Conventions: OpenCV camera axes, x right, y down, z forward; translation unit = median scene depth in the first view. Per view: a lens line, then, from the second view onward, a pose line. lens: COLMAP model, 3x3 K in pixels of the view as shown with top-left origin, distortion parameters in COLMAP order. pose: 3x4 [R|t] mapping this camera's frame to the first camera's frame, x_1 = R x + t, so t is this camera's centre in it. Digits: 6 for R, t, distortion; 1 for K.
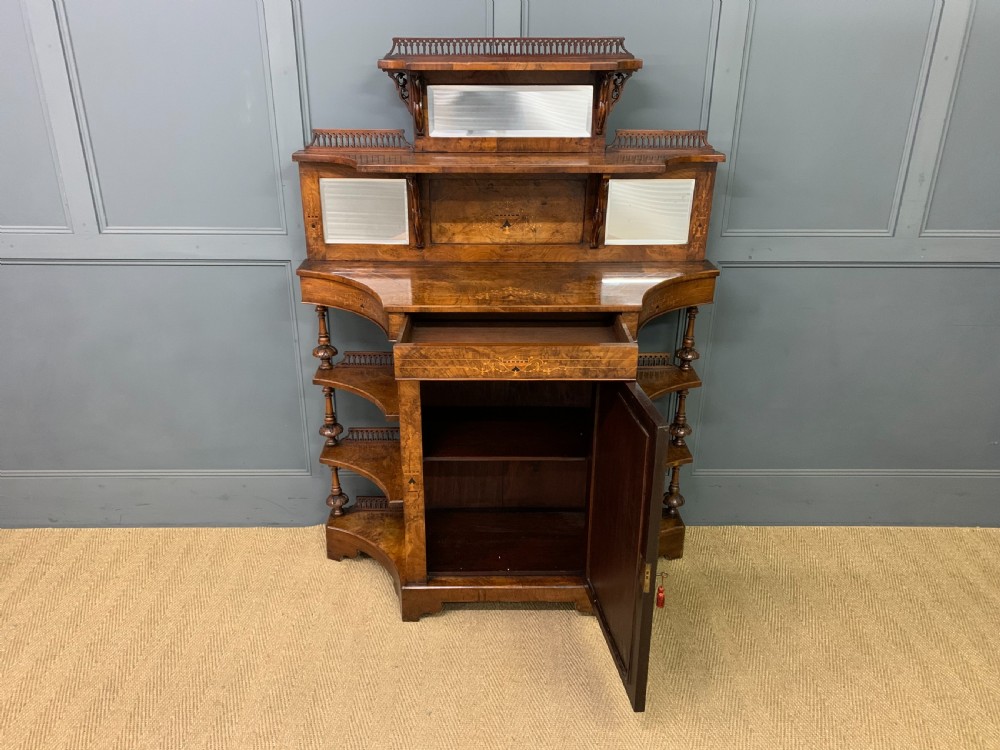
lens RADIAL K [[760.2, 0, 493.9], [0, 760.2, 371.6], [0, 0, 1]] dist [0.185446, -0.471827]
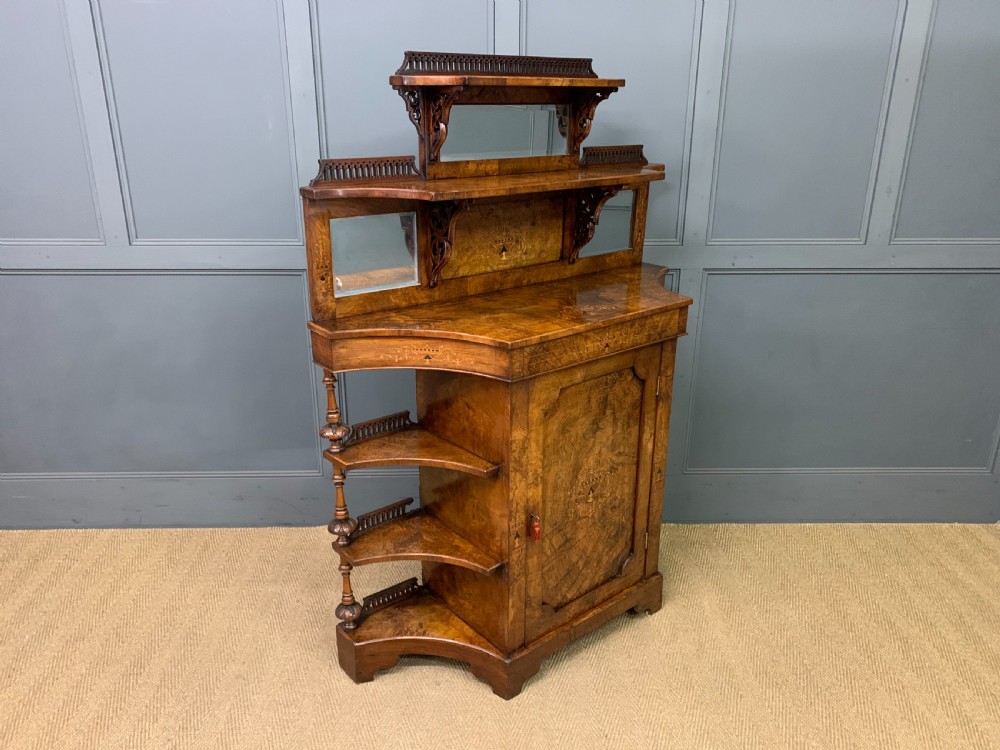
lens RADIAL K [[767.3, 0, 495.6], [0, 767.3, 383.8], [0, 0, 1]] dist [0.190575, -0.480005]
pose [[0.784398, -0.214352, 0.582041, -0.589693], [0.245808, 0.968981, 0.025585, -0.056730], [-0.569471, 0.123002, 0.812757, 0.241147]]
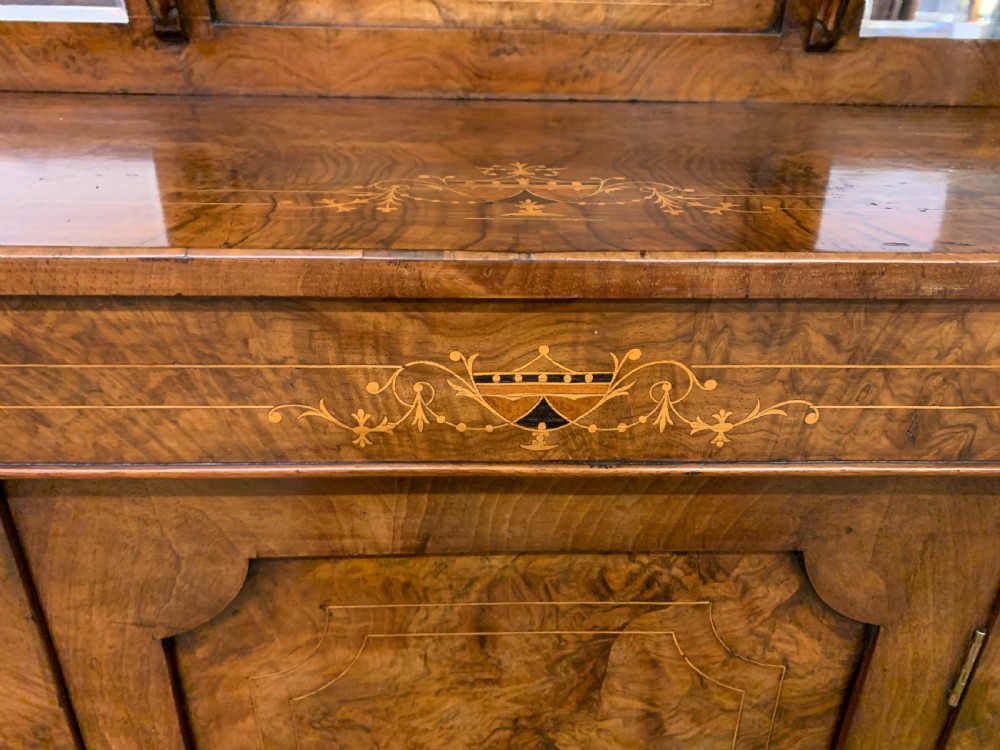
lens RADIAL K [[783.3, 0, 496.1], [0, 783.3, 374.9], [0, 0, 1]] dist [0.005160, 0.002137]
pose [[0.999765, 0.003106, 0.021476, 0.010282], [-0.004286, 0.998472, 0.055094, -0.061089], [-0.021272, -0.055173, 0.998250, 0.724622]]
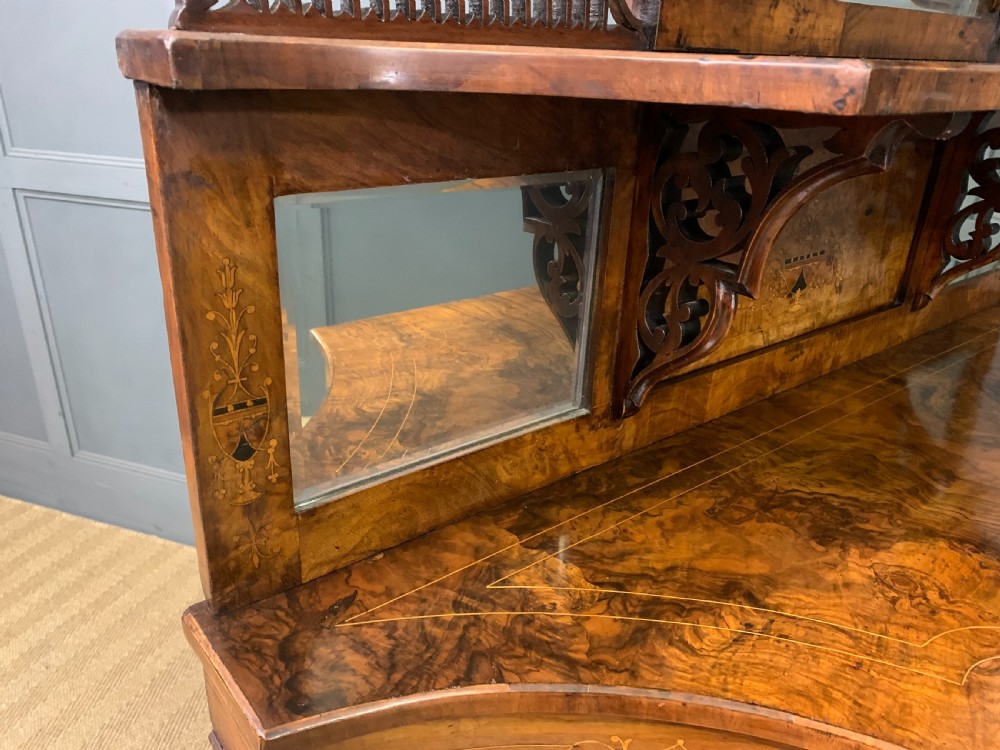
lens RADIAL K [[768.2, 0, 495.7], [0, 768.2, 384.4], [0, 0, 1]] dist [0.009877, -0.000643]
pose [[0.788451, -0.225163, 0.572405, -0.288475], [0.219254, 0.972343, 0.080477, -0.205665], [-0.574694, 0.062050, 0.816013, 0.805630]]
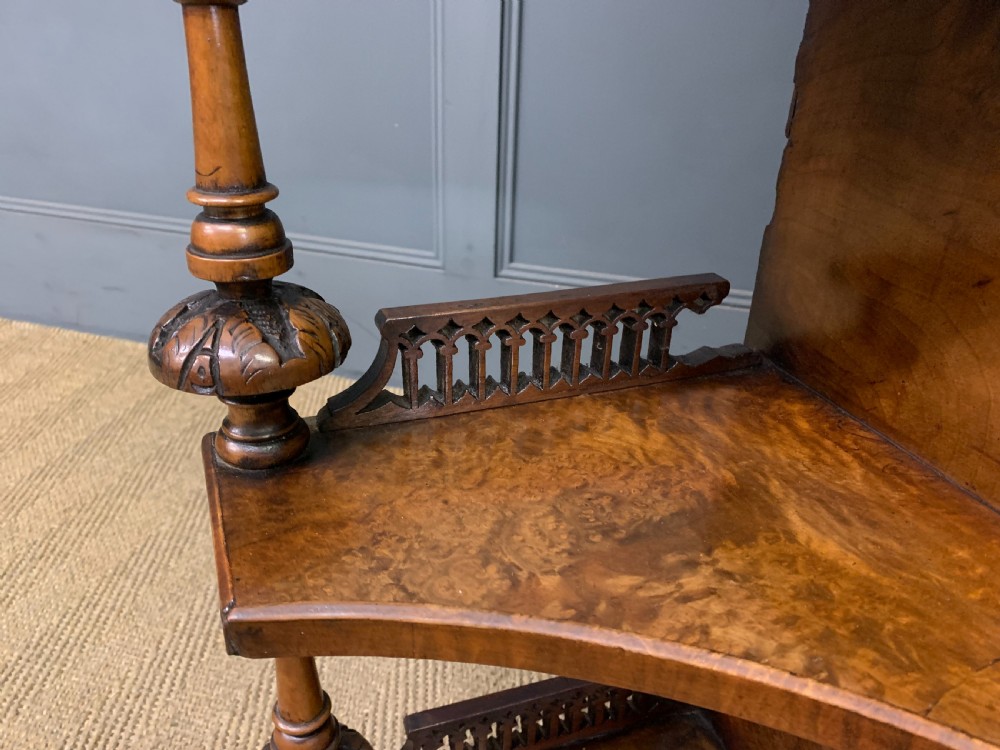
lens RADIAL K [[756.5, 0, 502.5], [0, 756.5, 373.2], [0, 0, 1]] dist [0.188133, -0.456762]
pose [[0.939420, -0.130562, 0.316927, -0.237158], [0.112199, 0.990806, 0.075602, 0.085076], [-0.323884, -0.035464, 0.945432, 0.967372]]
